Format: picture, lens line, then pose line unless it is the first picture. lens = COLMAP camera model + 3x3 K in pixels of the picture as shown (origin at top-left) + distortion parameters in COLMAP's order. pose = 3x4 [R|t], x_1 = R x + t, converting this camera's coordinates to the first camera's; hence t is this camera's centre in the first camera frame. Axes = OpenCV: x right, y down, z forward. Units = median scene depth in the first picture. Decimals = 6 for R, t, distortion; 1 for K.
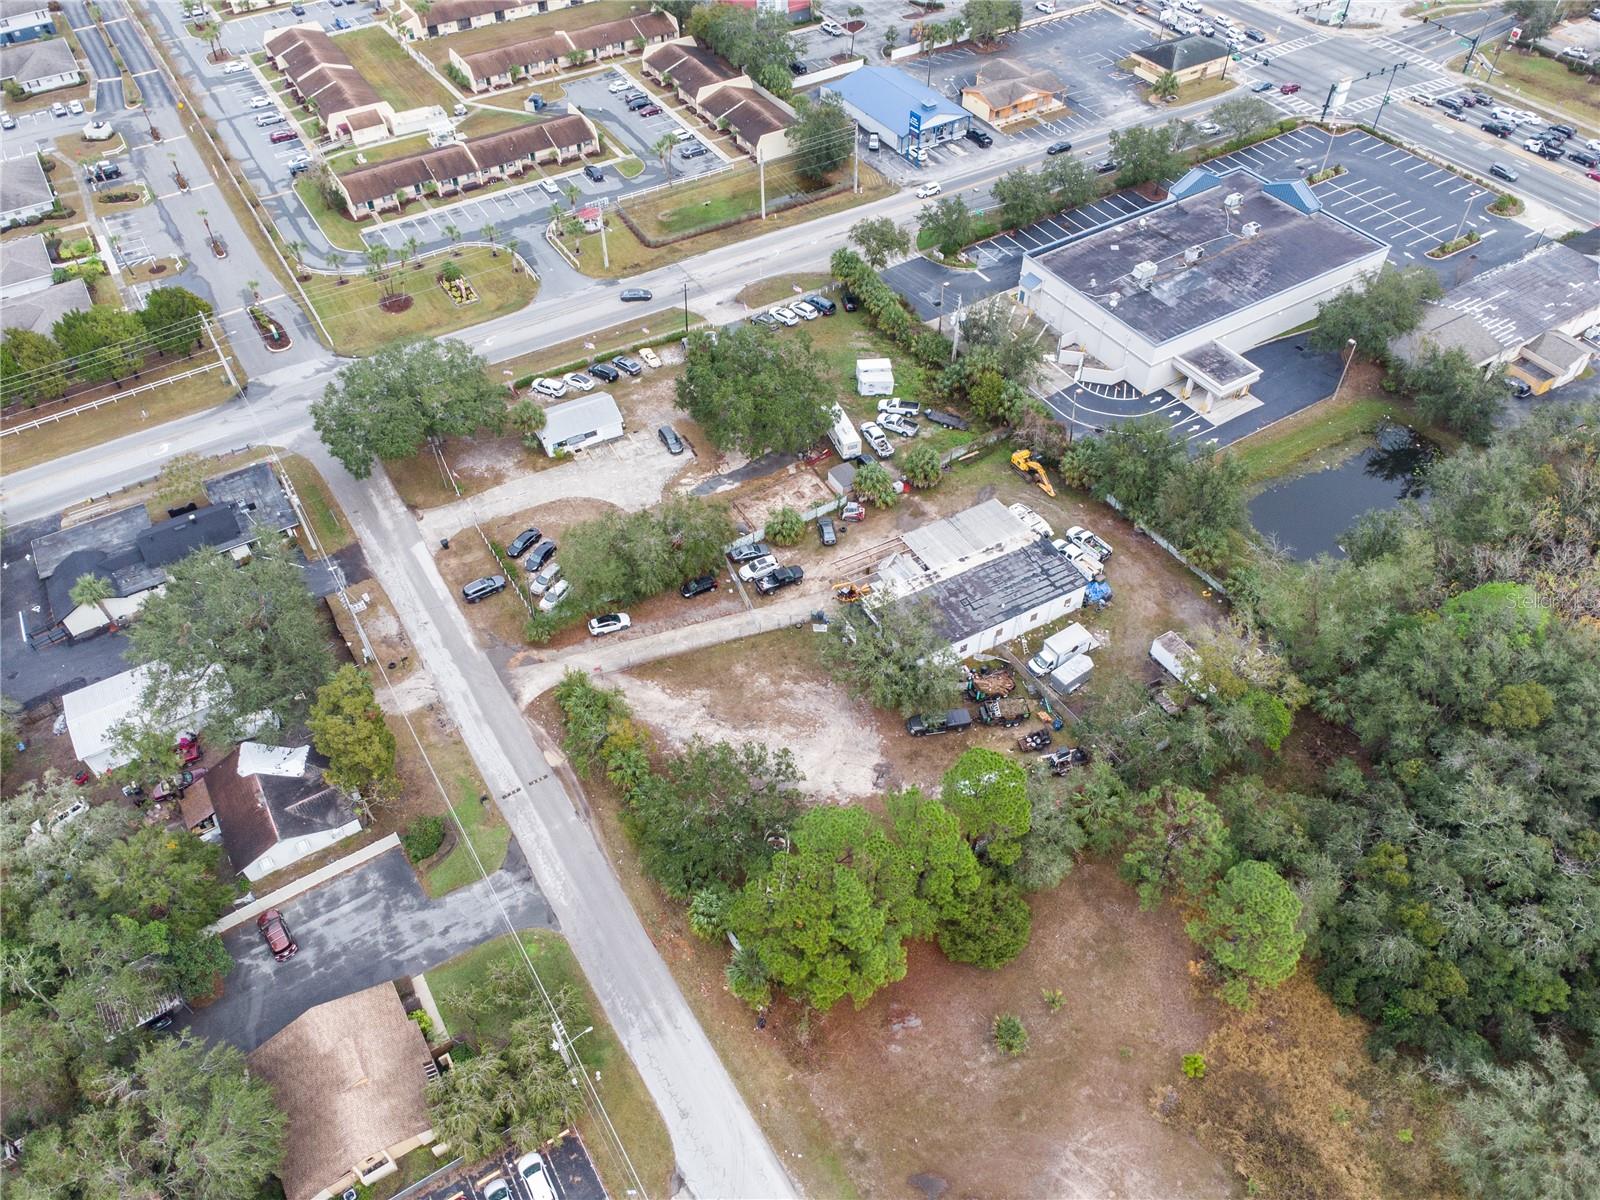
lens RADIAL K [[1161.2, 0, 793.8], [0, 1161.2, 603.6], [0, 0, 1]] dist [0.001550, -0.001009]
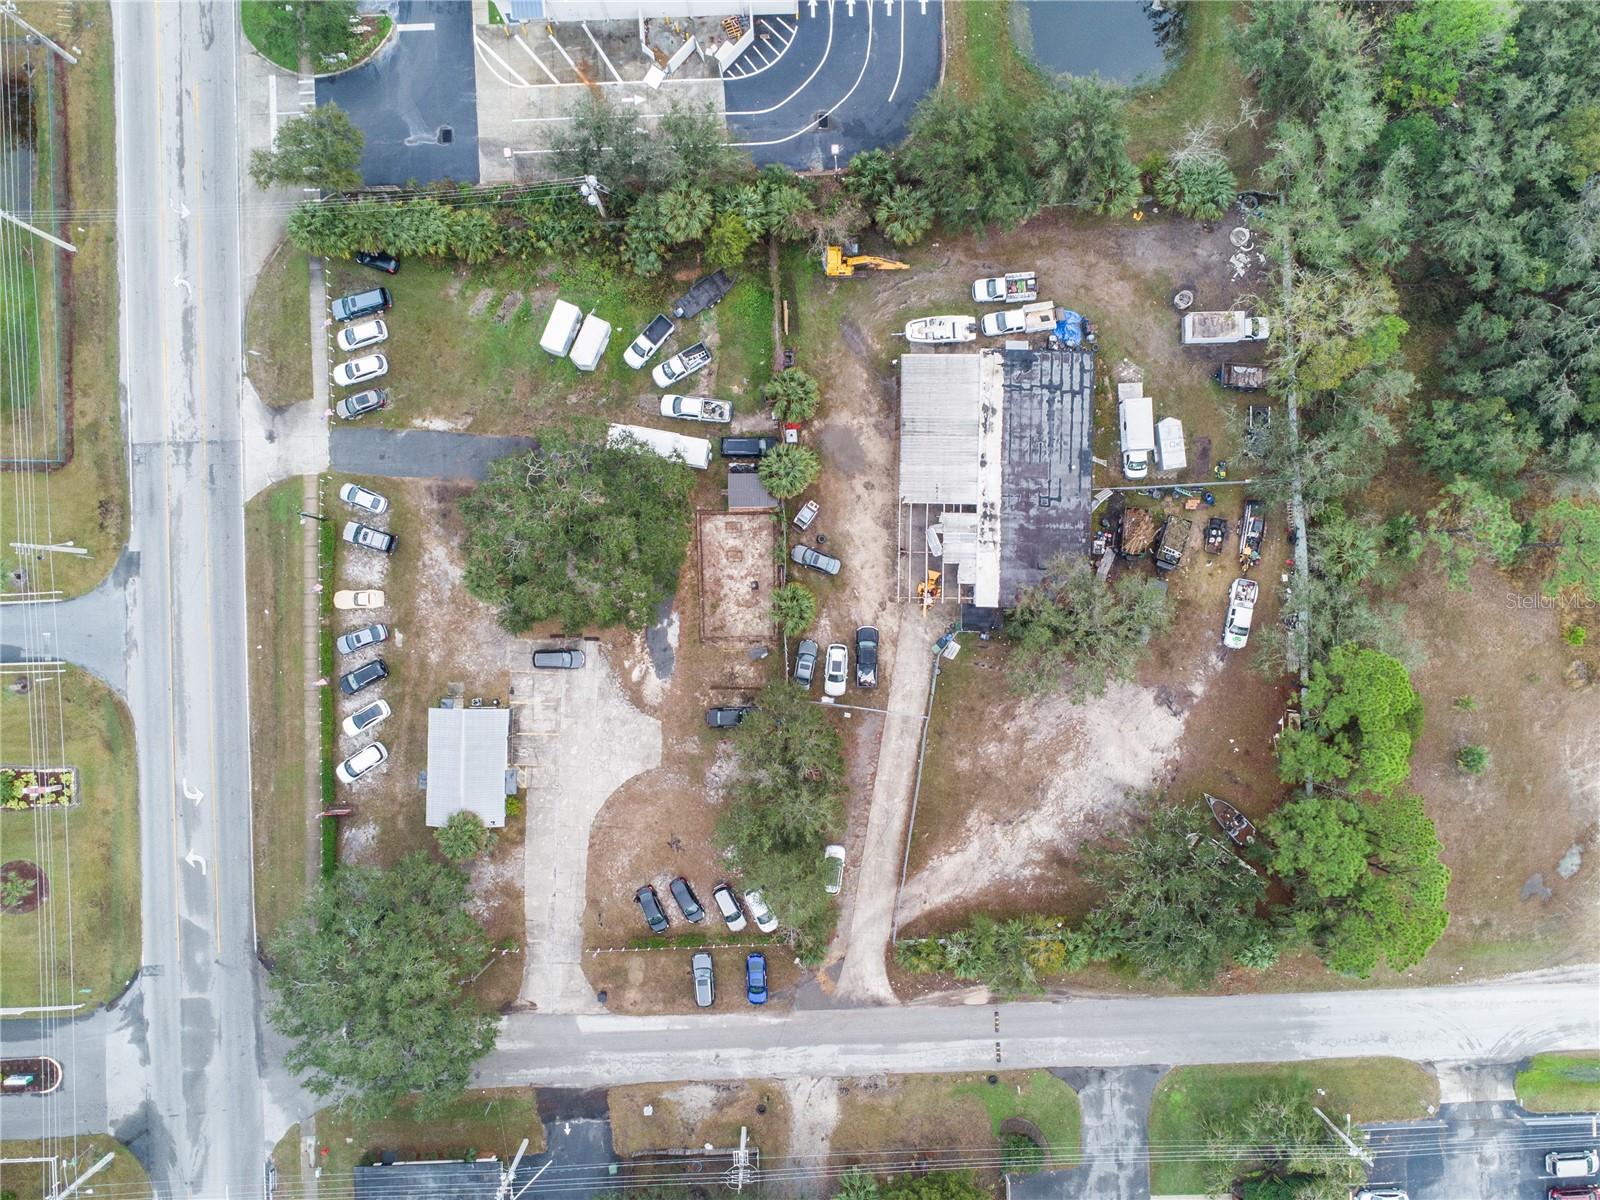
lens RADIAL K [[1239.1, 0, 801.1], [0, 1239.1, 617.1], [0, 0, 1]] dist [0.003180, 0.001468]
pose [[0.492759, -0.870159, 0.003400, -0.012098], [0.634537, 0.361998, 0.682877, -0.610246], [-0.595442, -0.334337, 0.730526, 0.376454]]
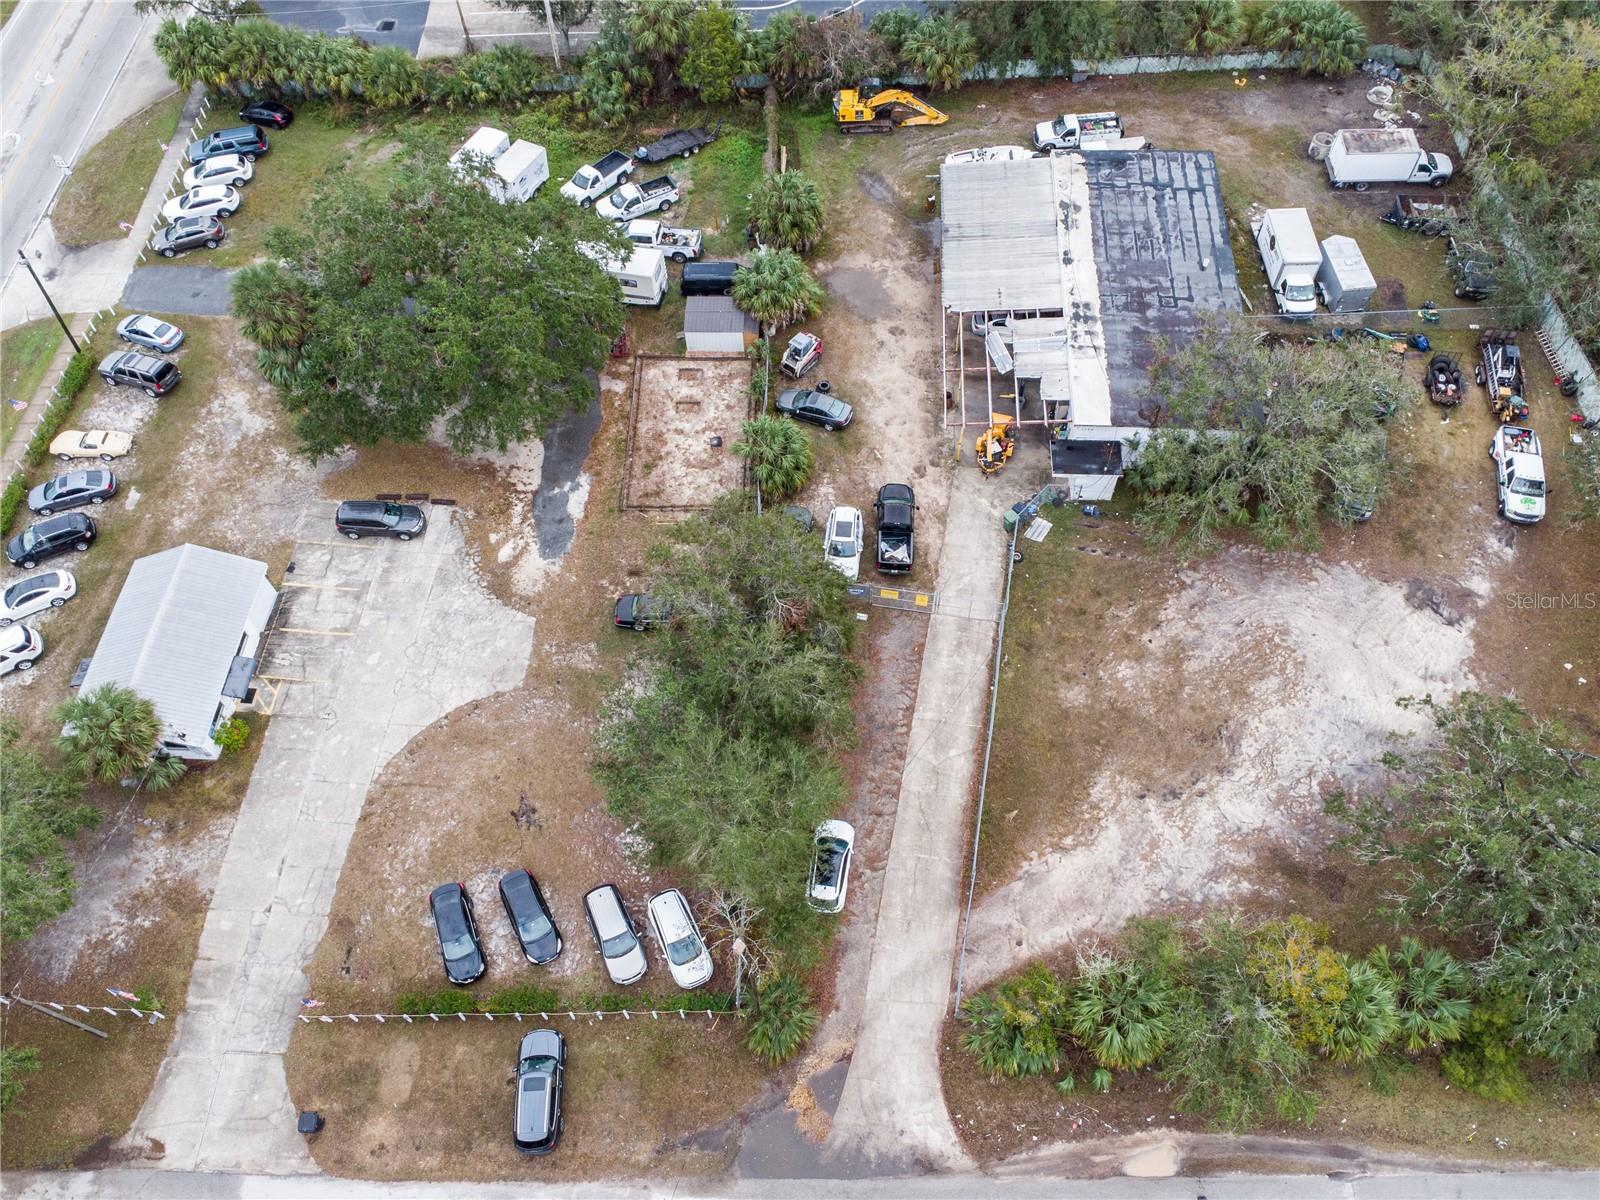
lens RADIAL K [[1226.7, 0, 802.6], [0, 1226.7, 607.4], [0, 0, 1]] dist [0.024037, -0.034272]
pose [[0.522318, -0.720719, 0.455794, -0.269378], [0.636633, 0.685177, 0.353879, -0.189692], [-0.567347, 0.105336, 0.816714, 0.569072]]
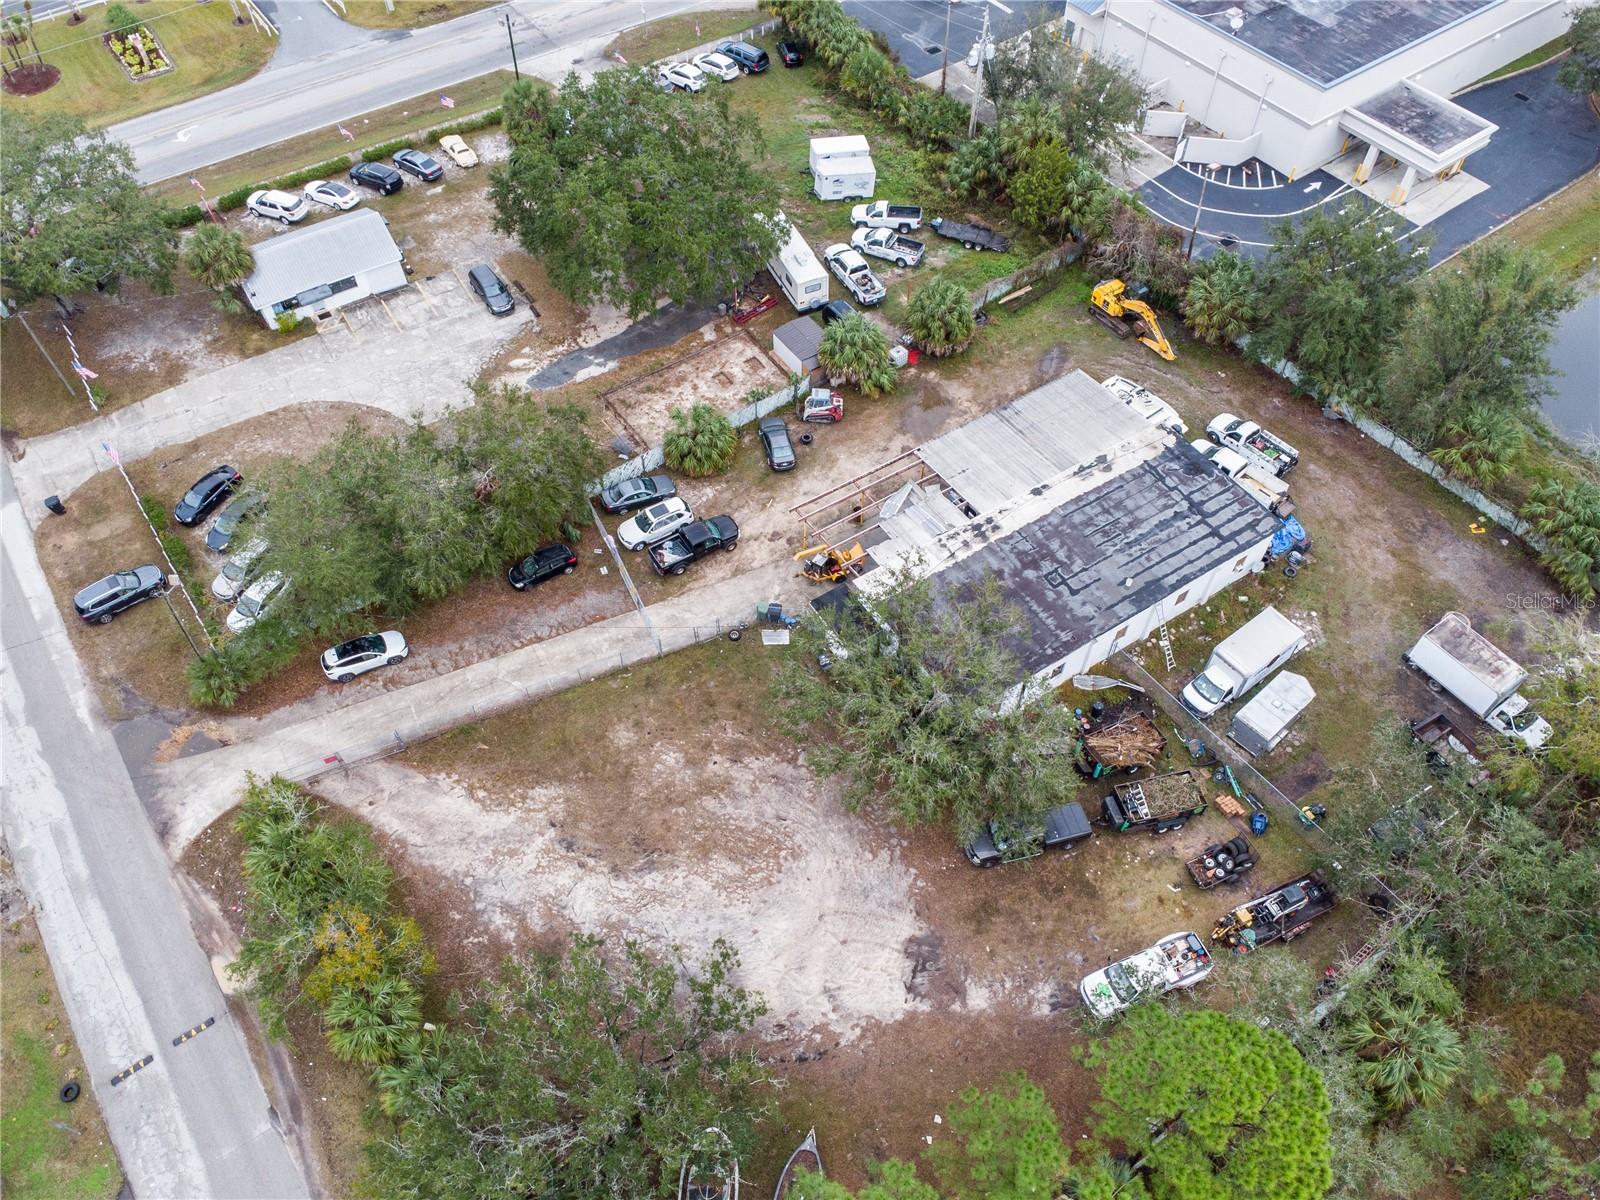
lens RADIAL K [[1163.2, 0, 798.0], [0, 1163.2, 603.6], [0, 0, 1]] dist [0.015012, -0.018428]
pose [[0.997278, -0.056096, 0.047843, 0.007559], [0.050488, 0.992503, 0.111303, -0.047276], [-0.053728, -0.108585, 0.992634, 0.434810]]
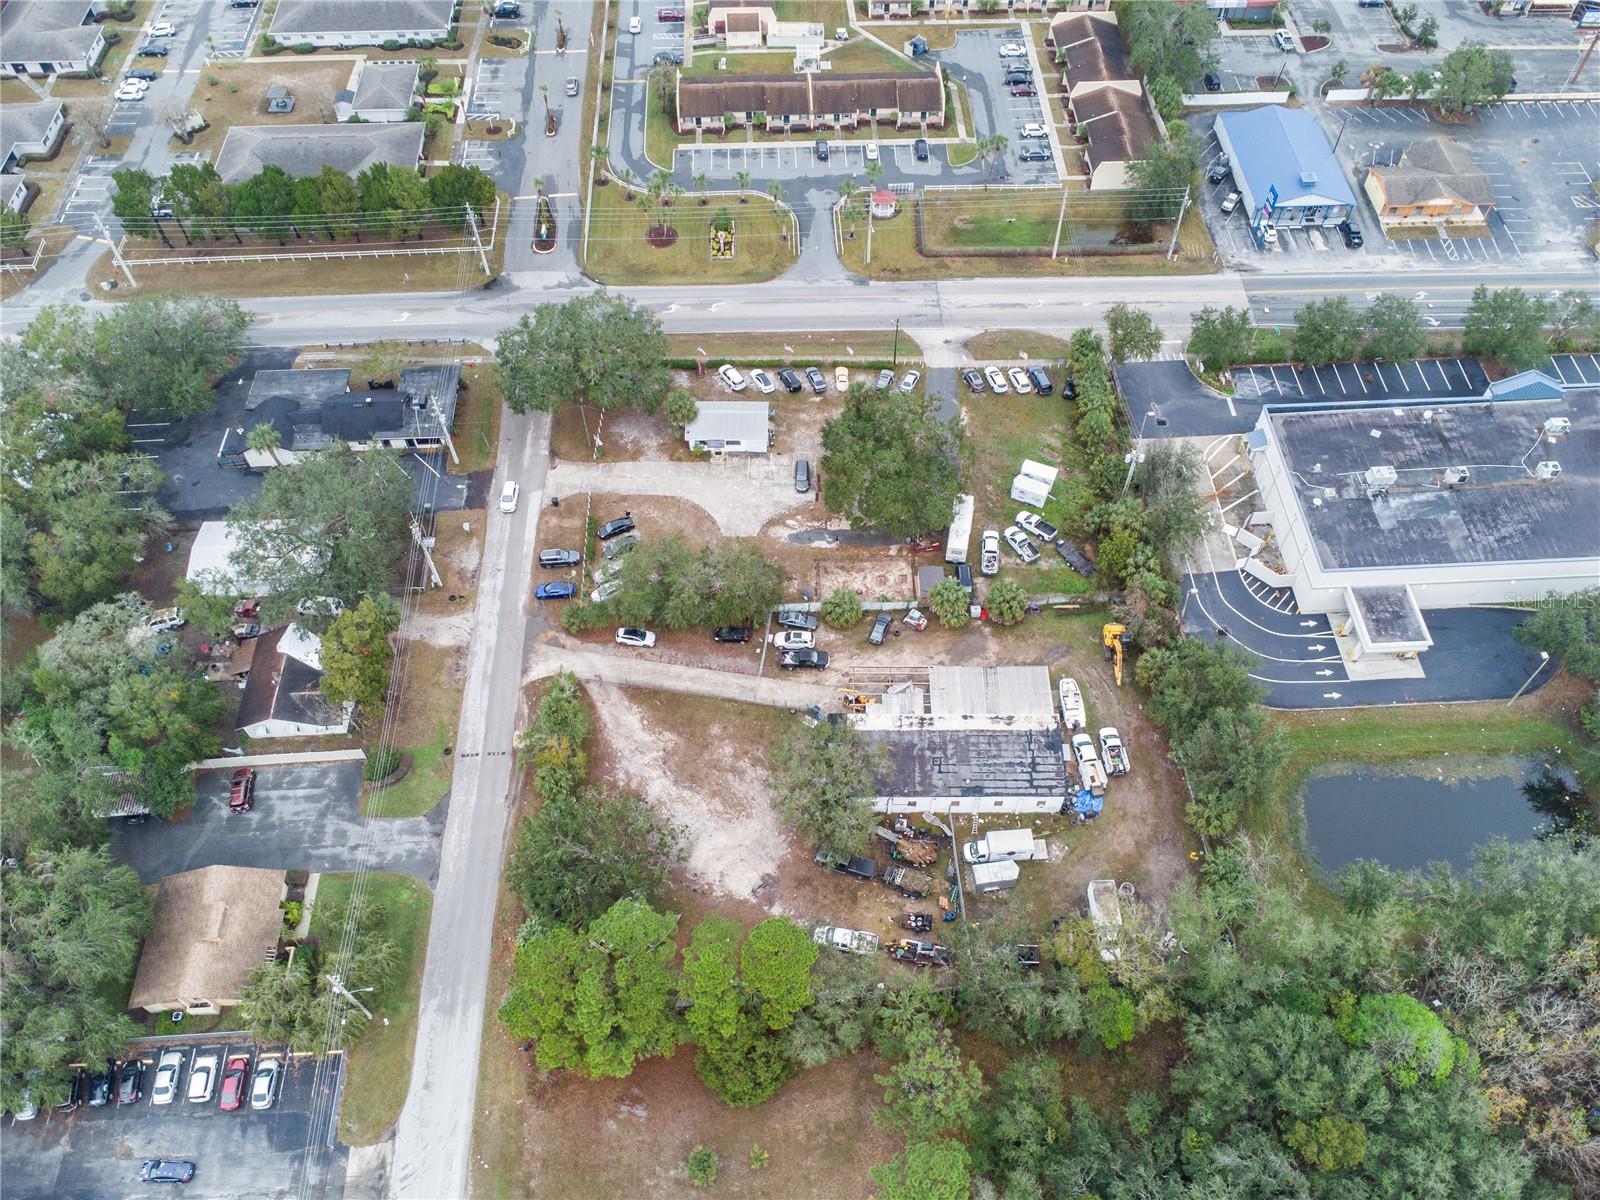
lens RADIAL K [[1160.1, 0, 847.6], [0, 1160.1, 709.3], [0, 0, 1]] dist [-0.001819, 0.009758]
pose [[0.881218, 0.409159, -0.236735, 0.262080], [-0.358741, 0.904977, 0.228740, -0.212295], [0.307831, -0.116643, 0.944264, 0.043251]]
